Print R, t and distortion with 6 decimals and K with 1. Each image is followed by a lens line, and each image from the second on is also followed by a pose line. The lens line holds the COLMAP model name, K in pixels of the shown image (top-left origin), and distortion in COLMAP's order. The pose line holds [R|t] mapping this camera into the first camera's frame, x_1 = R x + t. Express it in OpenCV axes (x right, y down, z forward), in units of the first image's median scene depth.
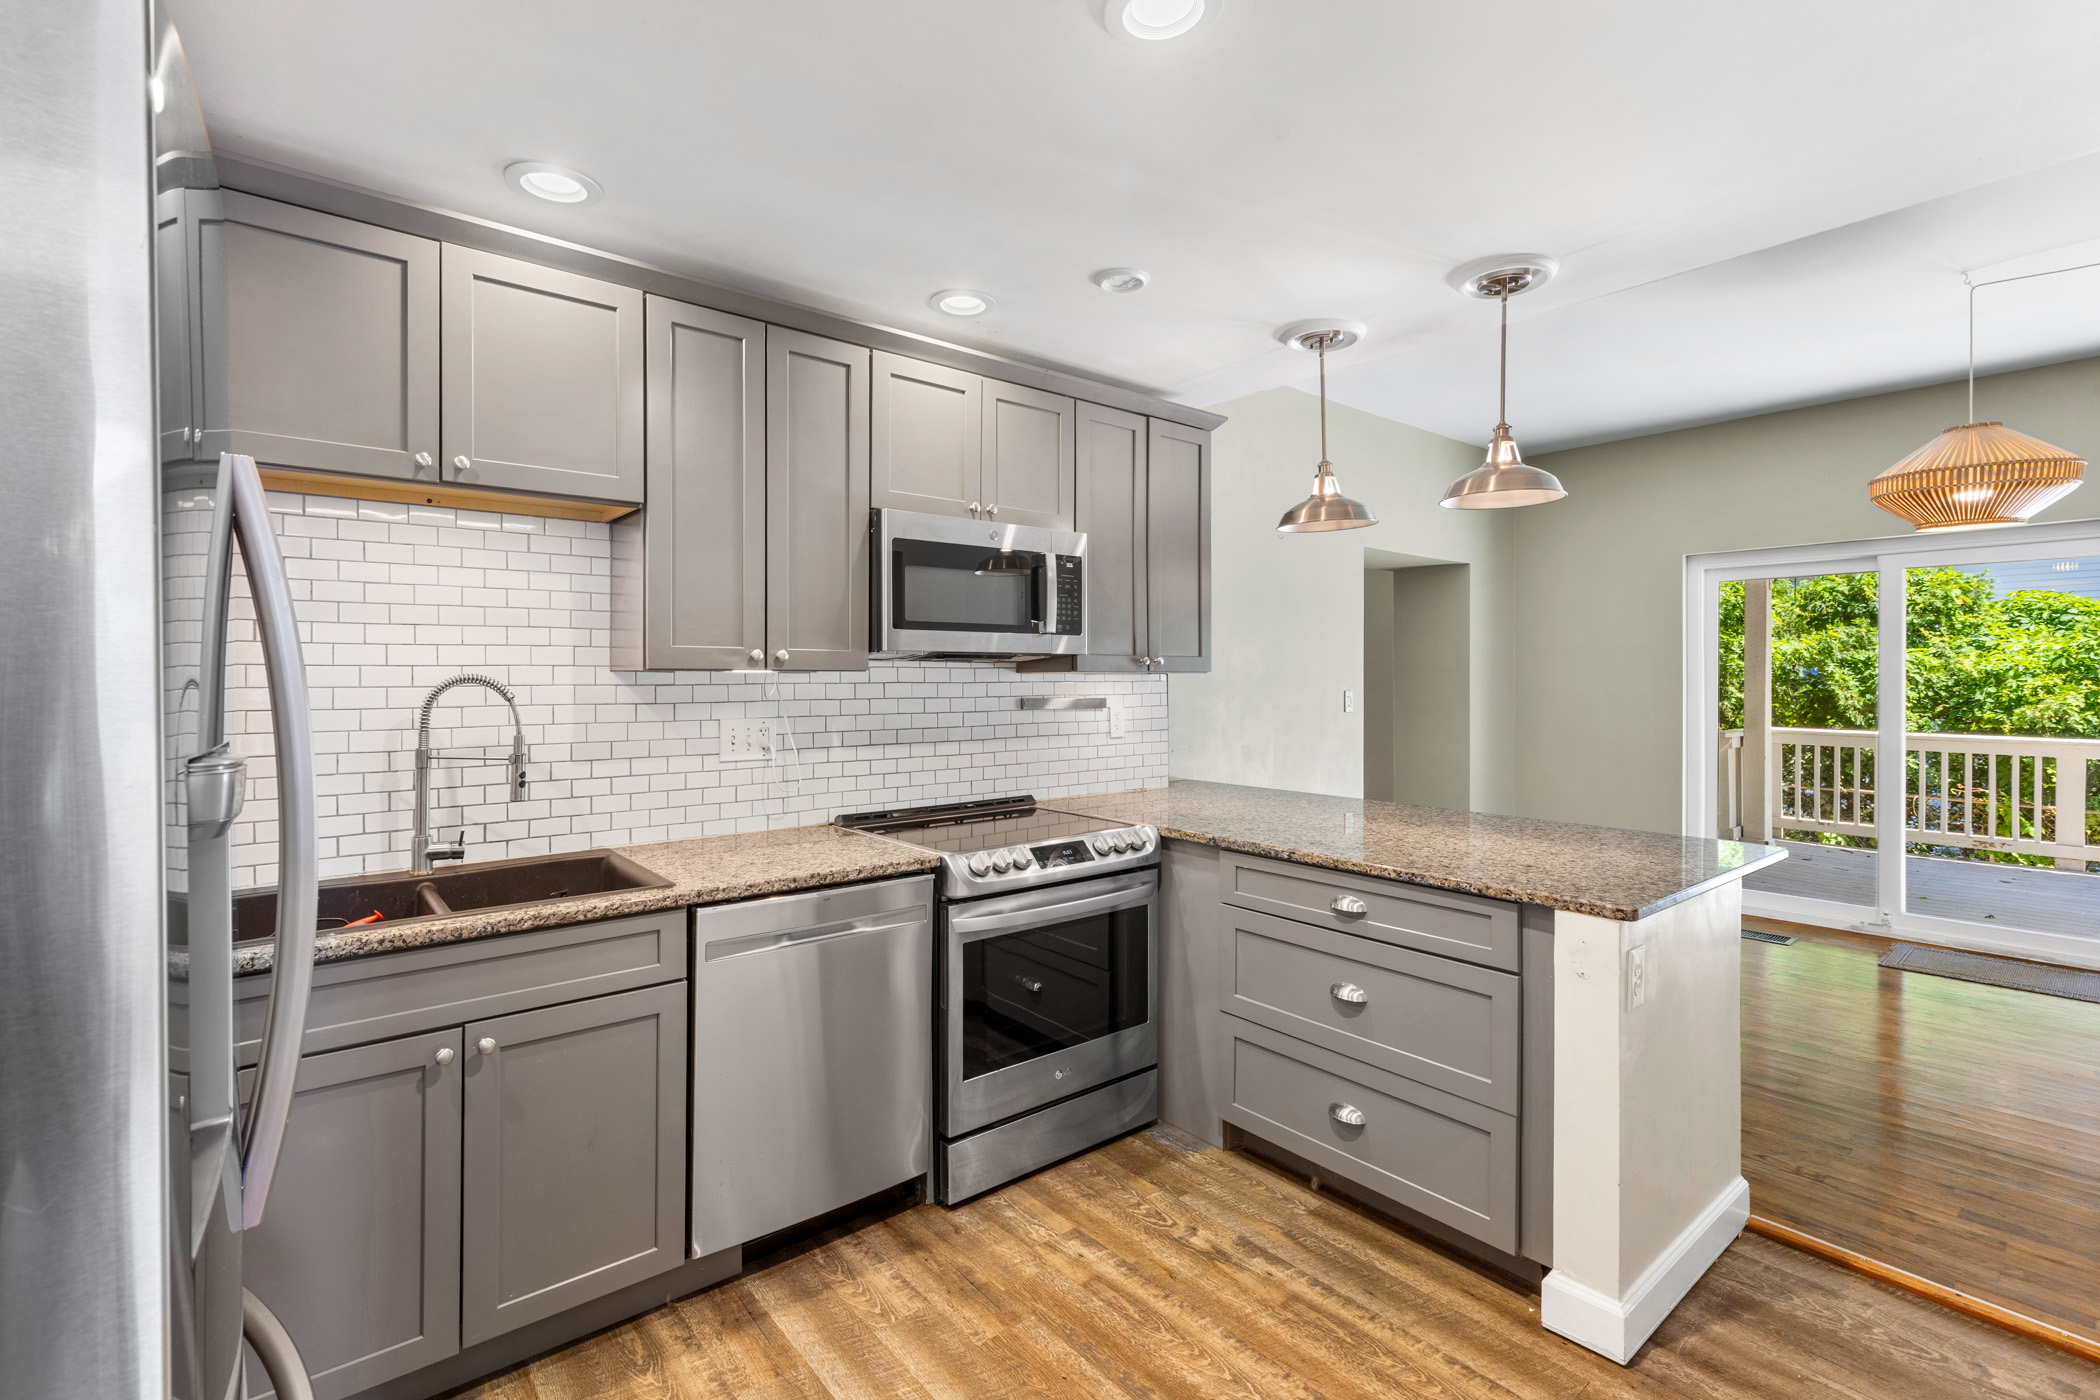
lens RADIAL K [[939.3, 0, 1038.9], [0, 939.3, 689.0], [0, 0, 1]] dist [0.004542, -0.000602]
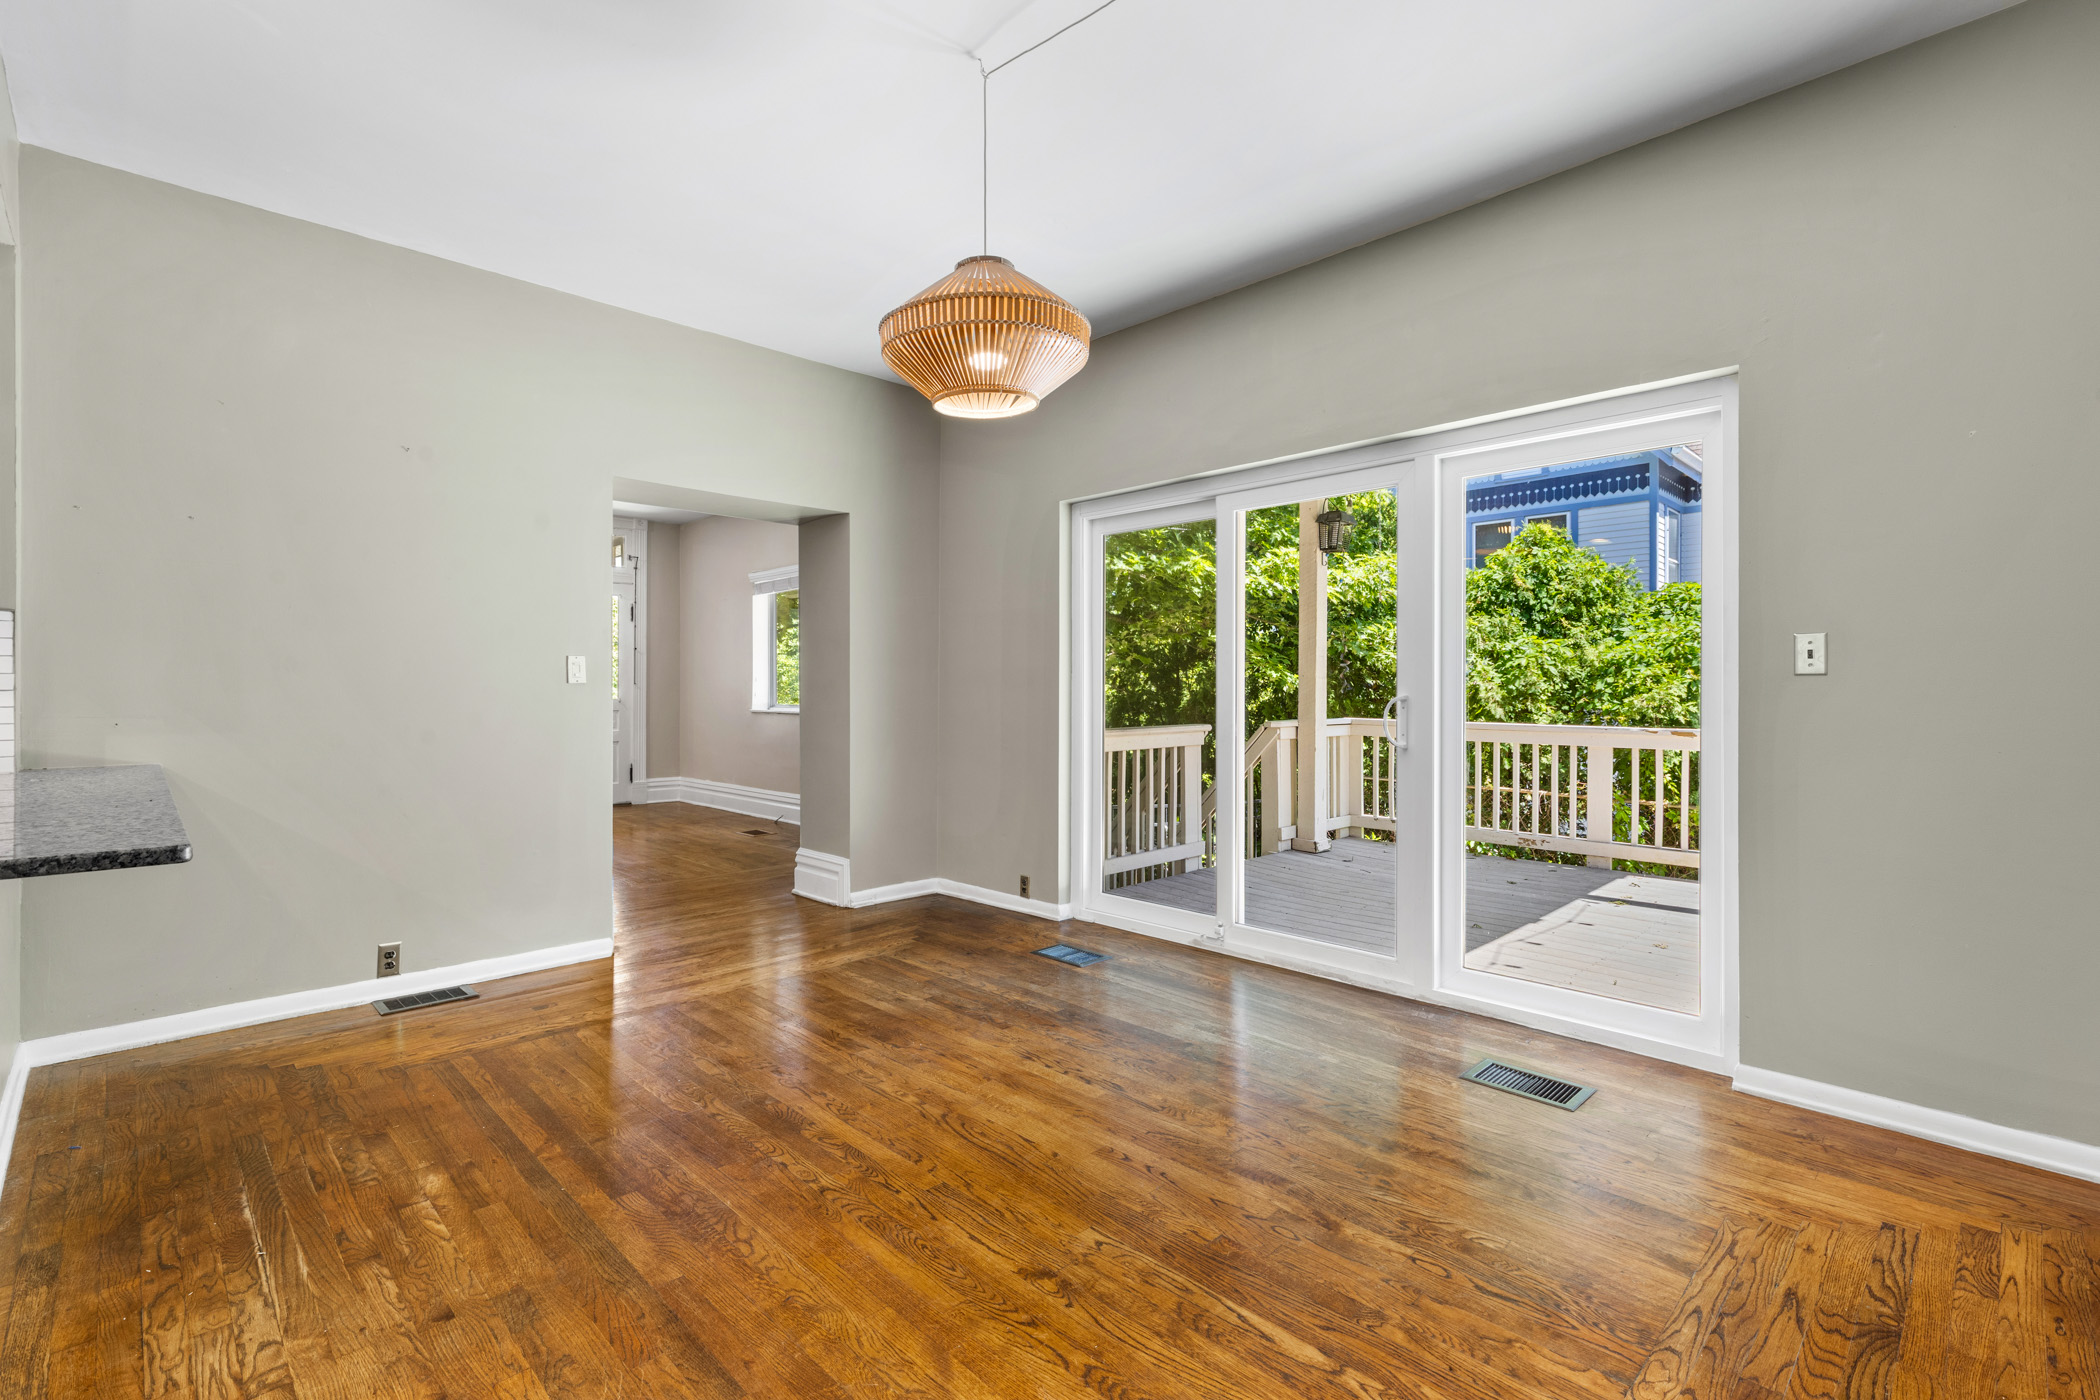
lens RADIAL K [[939.3, 0, 1042.6], [0, 939.3, 683.4], [0, 0, 1]] dist [0.004542, -0.000602]
pose [[0.995775, 0.000598, 0.091823, 0.360704], [0.001094, 0.999831, -0.018374, 0.022041], [-0.091819, 0.018396, 0.995606, 0.103524]]
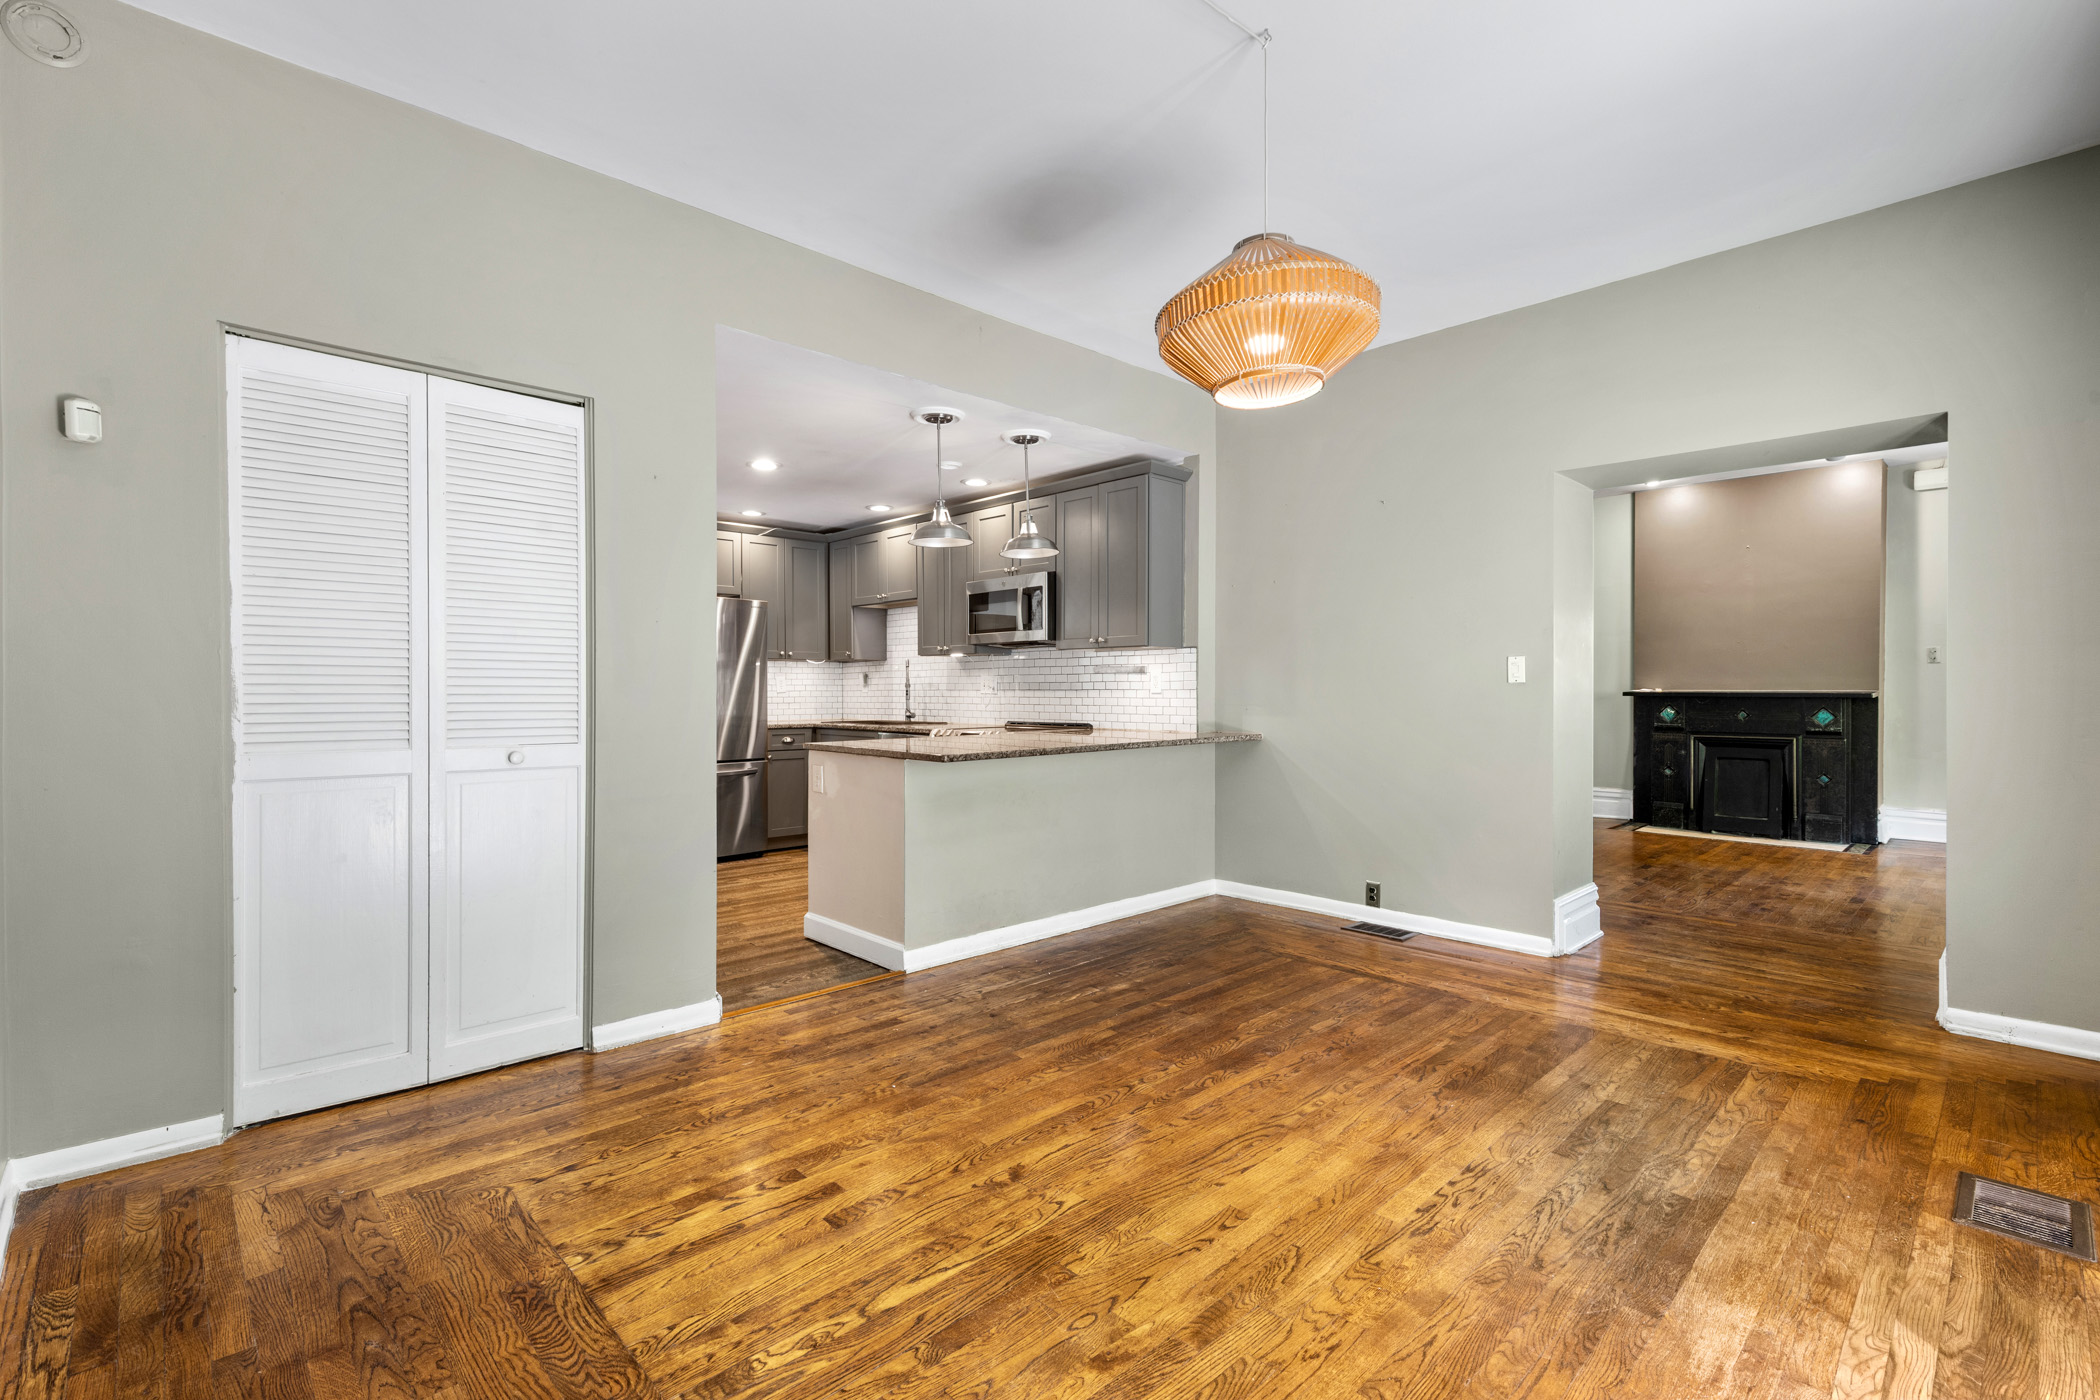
lens RADIAL K [[939.3, 0, 1040.2], [0, 939.3, 689.4], [0, 0, 1]] dist [0.004542, -0.000602]
pose [[0.083157, 0.001542, -0.996535, 0.607996], [-0.011943, 0.999929, 0.000551, 0.018919], [0.996465, 0.011856, 0.083170, 0.280672]]
